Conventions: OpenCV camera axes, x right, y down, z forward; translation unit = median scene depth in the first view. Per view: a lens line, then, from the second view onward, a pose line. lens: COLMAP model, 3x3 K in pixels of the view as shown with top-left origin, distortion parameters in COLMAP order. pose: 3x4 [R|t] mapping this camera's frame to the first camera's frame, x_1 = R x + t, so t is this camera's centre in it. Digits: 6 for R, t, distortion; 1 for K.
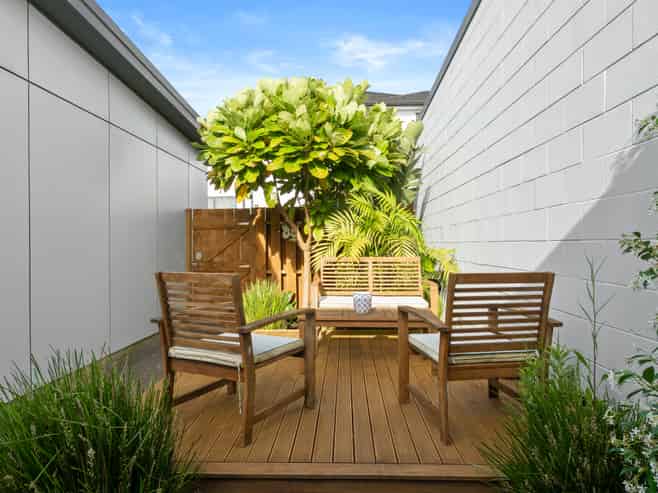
lens RADIAL K [[458.9, 0, 331.3], [0, 458.9, 241.2], [0, 0, 1]] dist [0.048256, -0.000539]
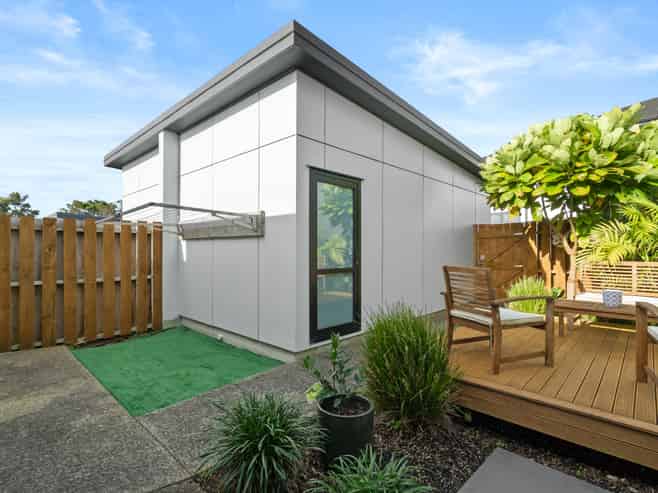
lens RADIAL K [[335.2, 0, 329.0], [0, 335.2, 246.5], [0, 0, 1]] dist [-0.001135, -0.000480]
pose [[0.738457, -0.000117, -0.674300, 0.076580], [-0.000036, 1.000000, -0.000214, -0.002035], [0.674300, 0.000182, 0.738457, -0.108969]]
